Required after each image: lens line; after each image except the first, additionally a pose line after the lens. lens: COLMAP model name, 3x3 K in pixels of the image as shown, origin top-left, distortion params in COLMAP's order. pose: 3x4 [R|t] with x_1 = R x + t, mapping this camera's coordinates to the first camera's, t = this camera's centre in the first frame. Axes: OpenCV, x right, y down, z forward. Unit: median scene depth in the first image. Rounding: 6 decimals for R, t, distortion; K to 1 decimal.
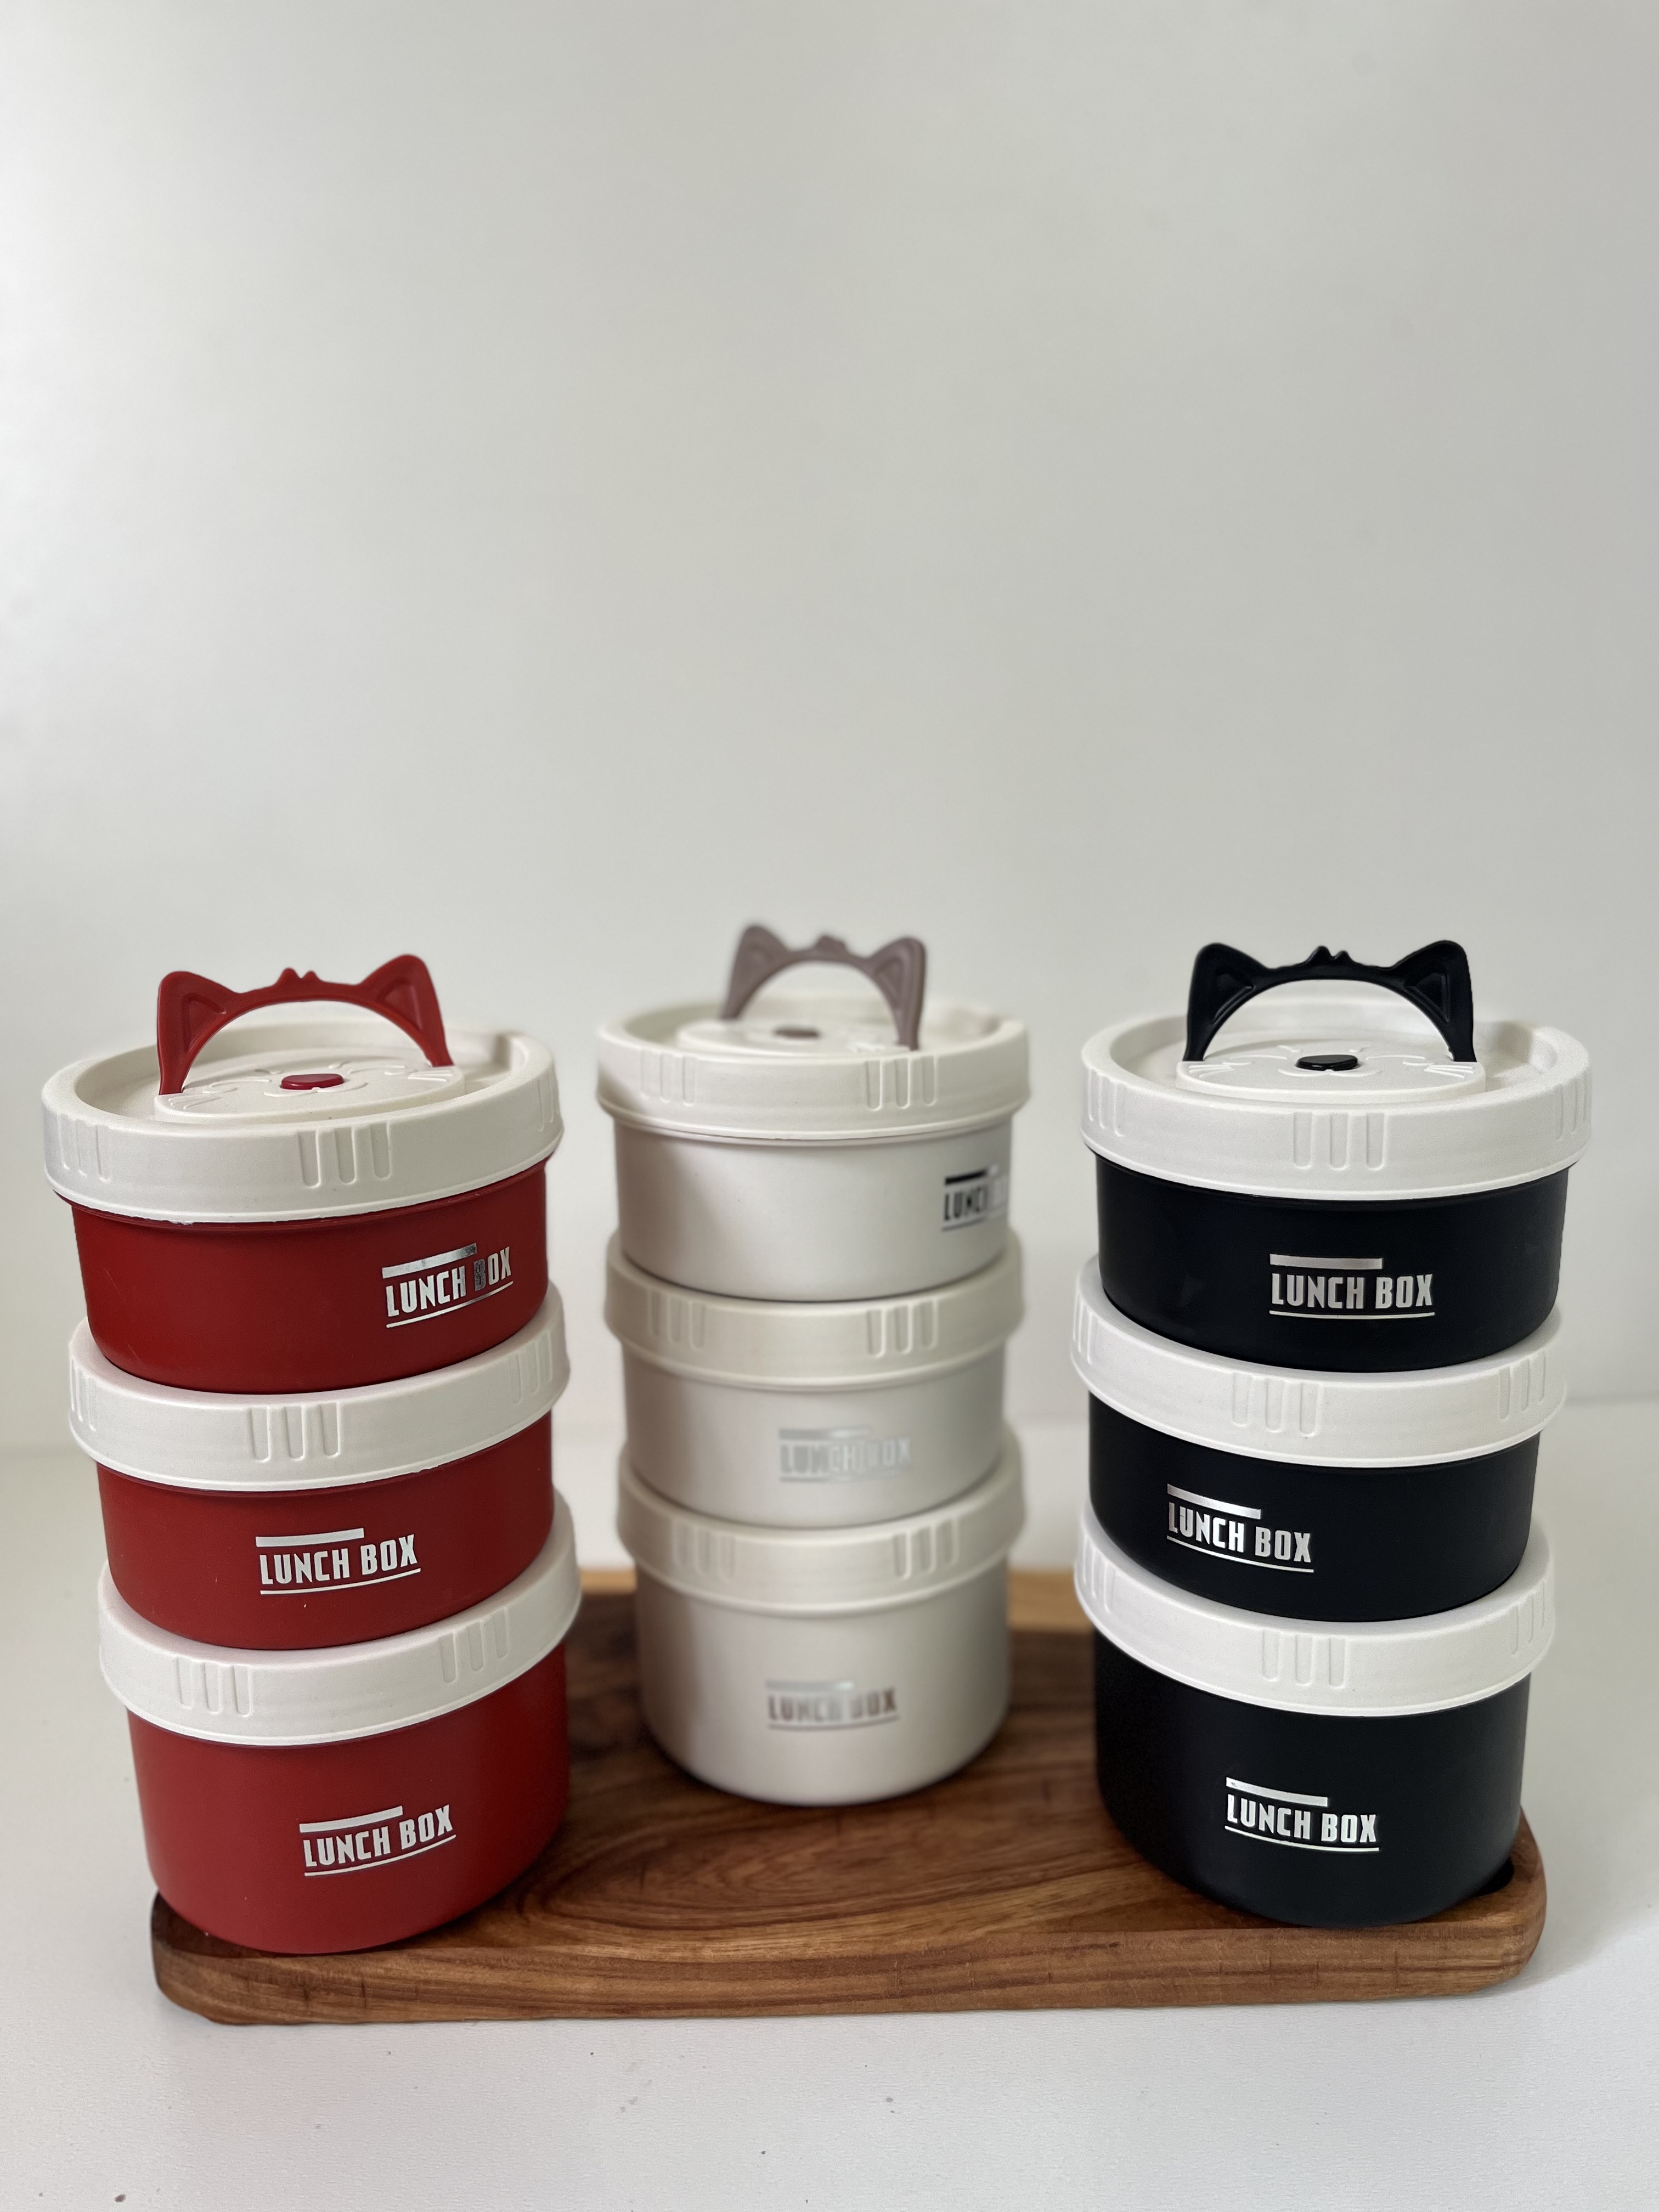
lens RADIAL K [[1661.9, 0, 829.4], [0, 1661.9, 1116.2], [0, 0, 1]] dist [0.032979, -0.050972]
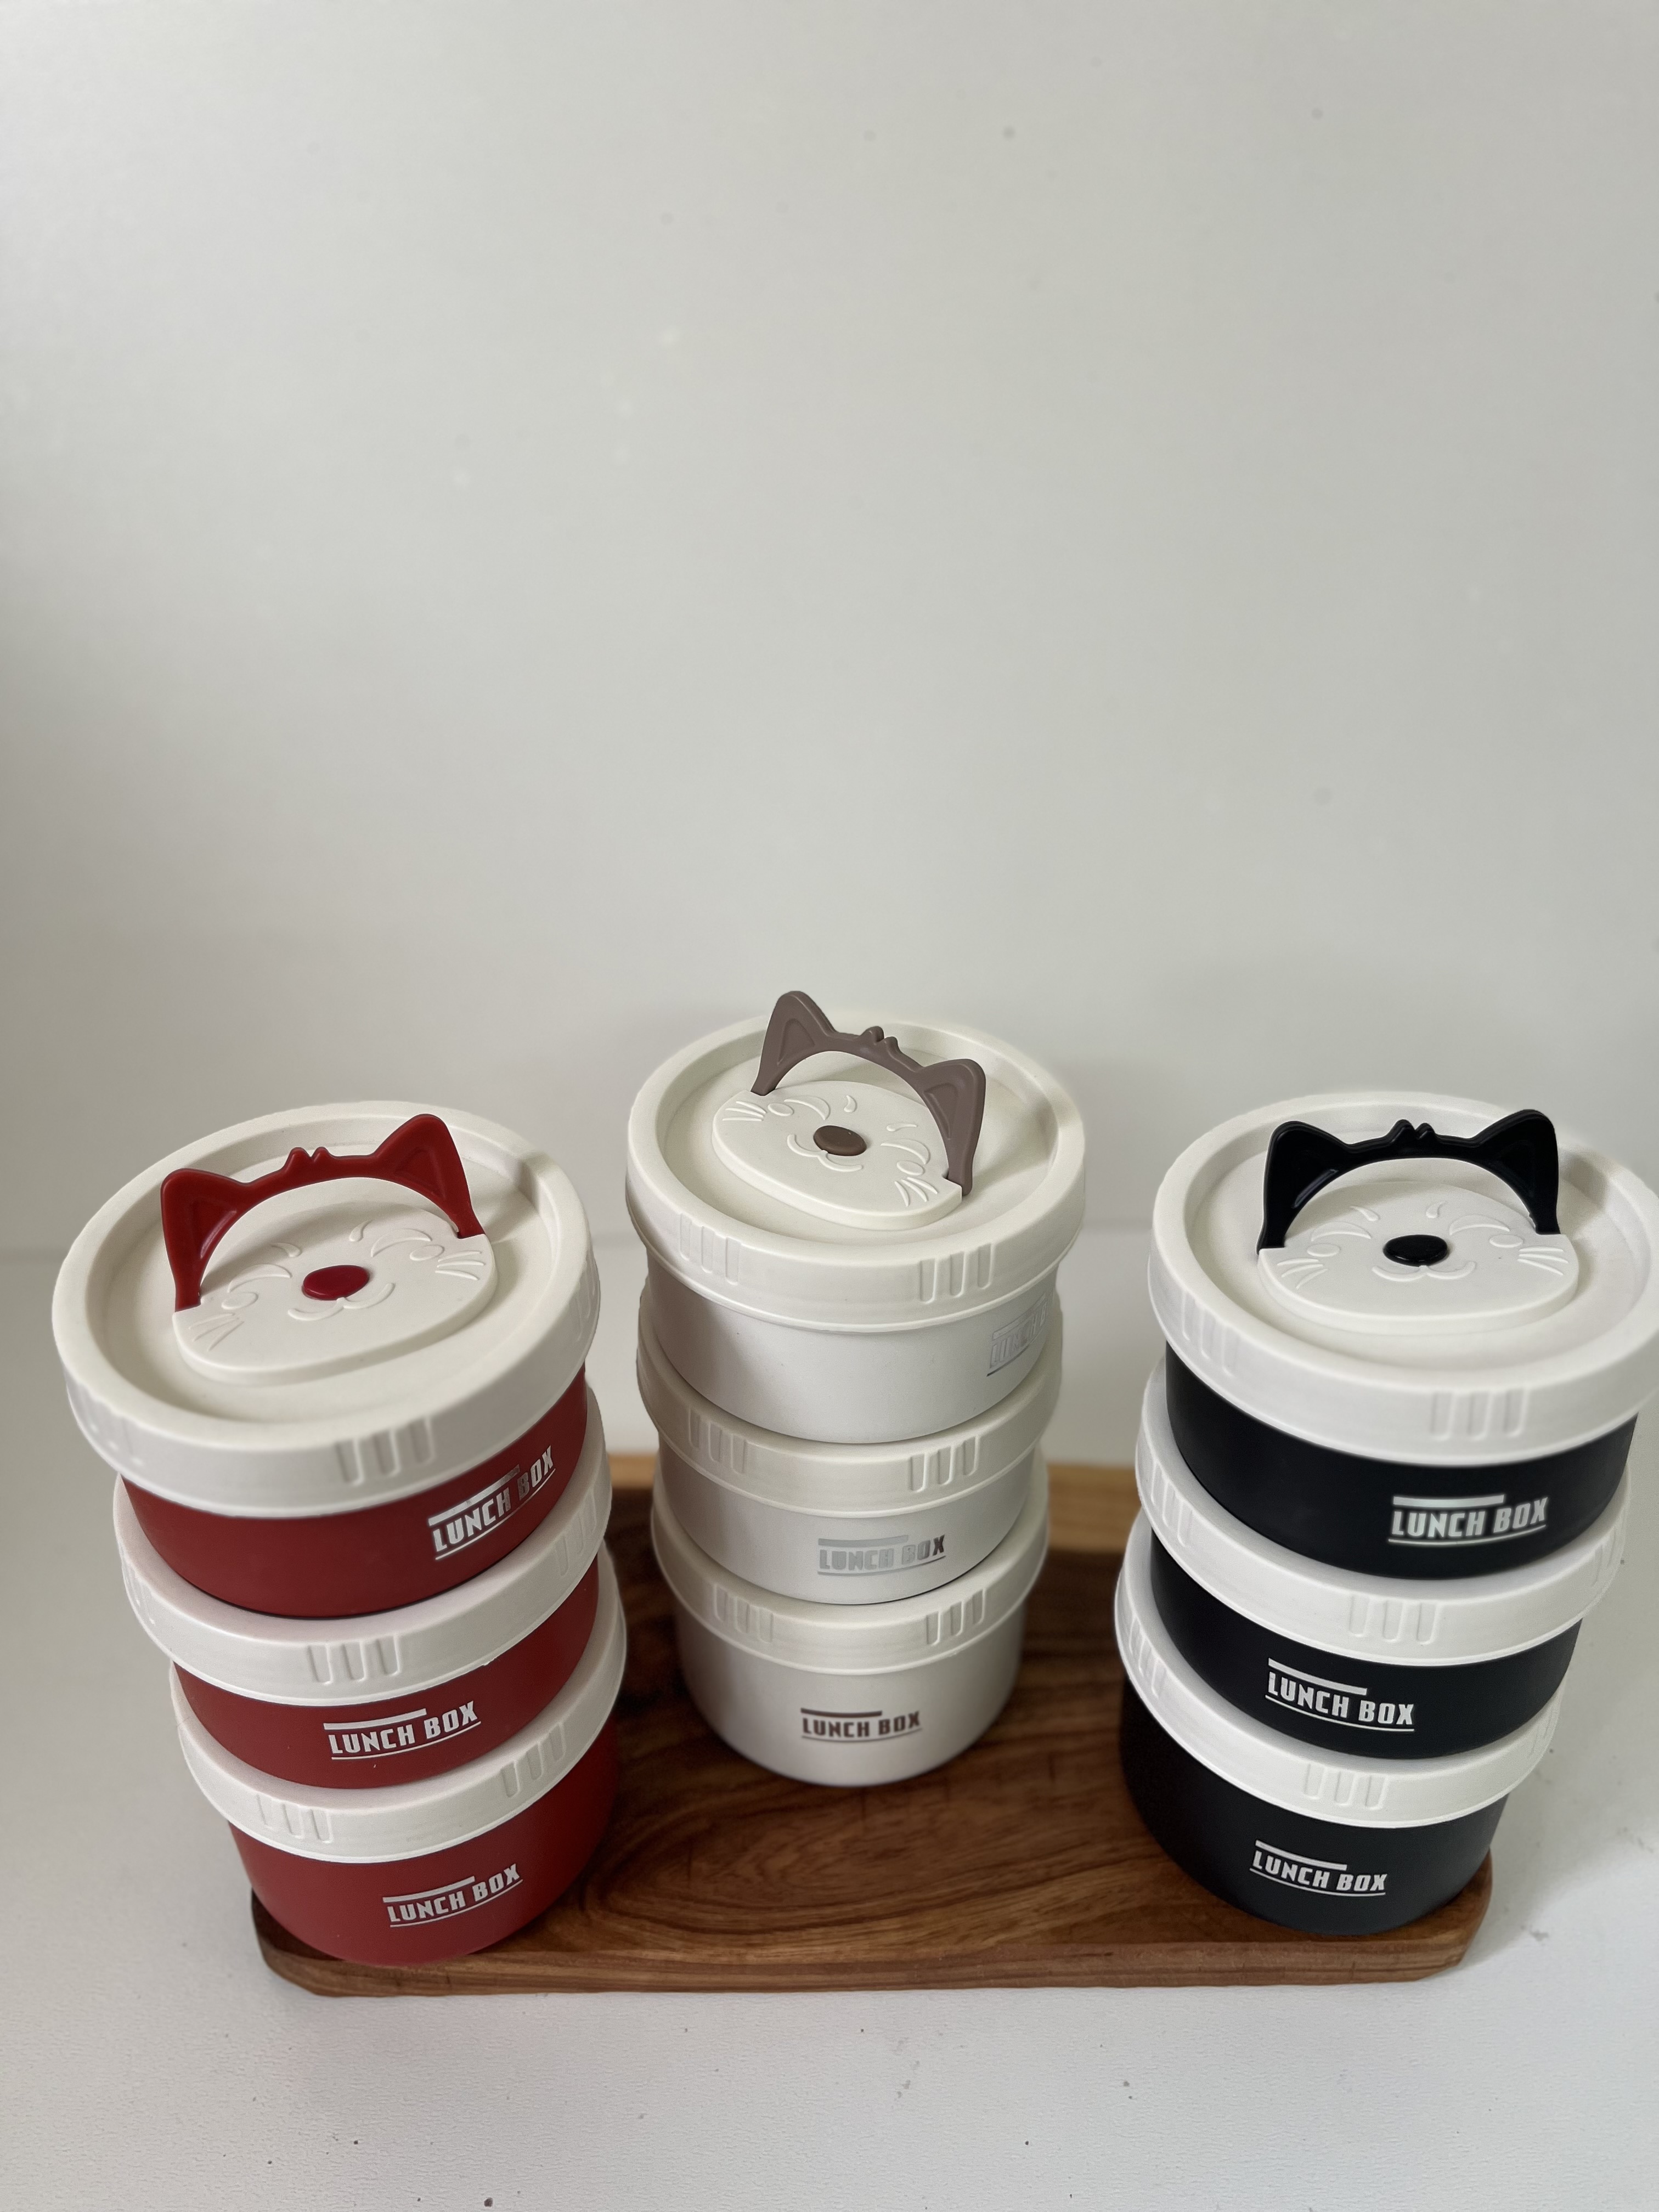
lens RADIAL K [[1661.9, 0, 831.4], [0, 1661.9, 1093.0], [0, 0, 1]] dist [0.032979, -0.050972]
pose [[0.999746, 0.012672, 0.018639, -0.046566], [-0.018461, 0.934802, 0.354688, -0.449194], [-0.012930, -0.354942, 0.934799, 0.147059]]
